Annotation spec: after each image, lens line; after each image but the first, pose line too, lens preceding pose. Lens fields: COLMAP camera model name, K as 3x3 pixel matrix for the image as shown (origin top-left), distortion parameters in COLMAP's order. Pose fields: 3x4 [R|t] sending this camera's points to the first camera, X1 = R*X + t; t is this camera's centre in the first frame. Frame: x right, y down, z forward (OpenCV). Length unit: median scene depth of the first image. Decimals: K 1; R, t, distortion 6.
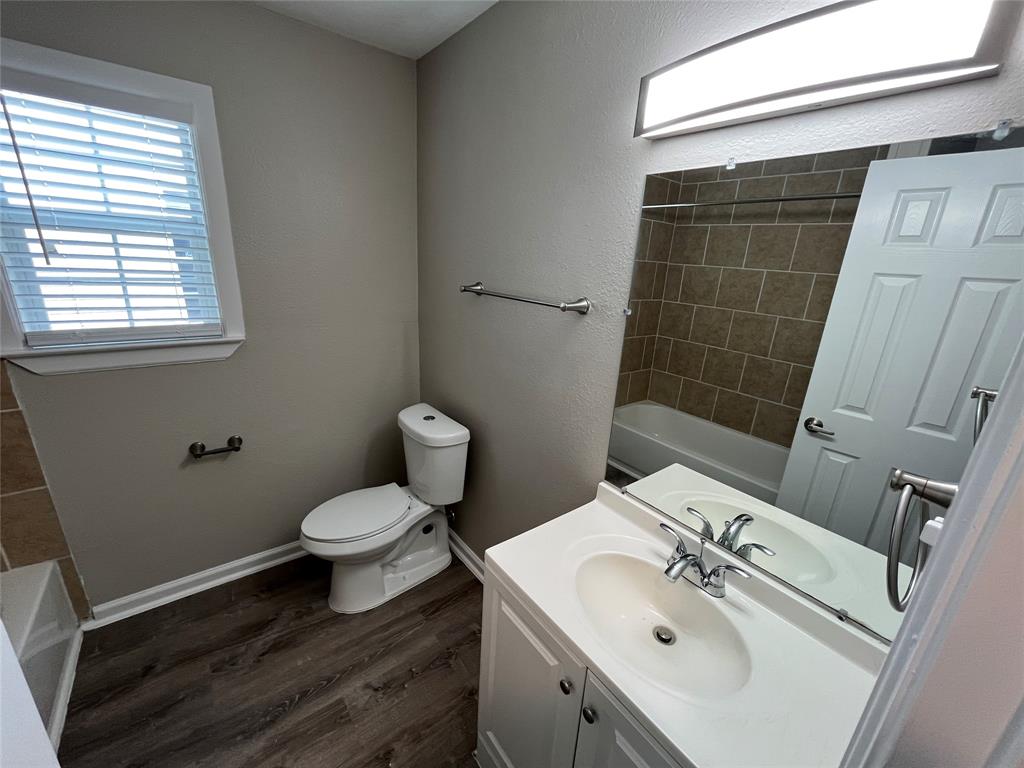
lens RADIAL K [[410.8, 0, 519.0], [0, 410.8, 381.3], [0, 0, 1]] dist [-0.000621, 0.000031]
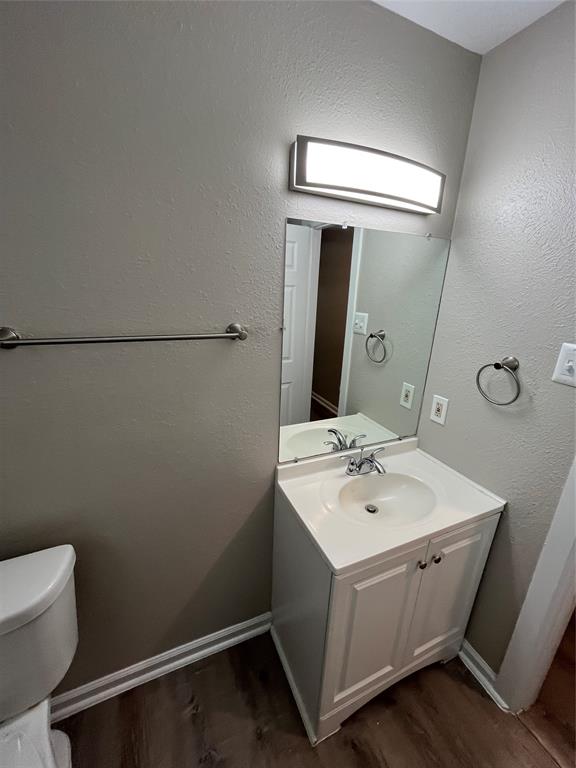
lens RADIAL K [[308.1, 0, 287.1], [0, 308.1, 380.7], [0, 0, 1]] dist [-0.000621, 0.000031]
pose [[0.251123, -0.331220, 0.909522, -0.666389], [0.257452, 0.928642, 0.267099, -0.285882], [-0.933089, 0.167084, 0.318477, 0.763180]]
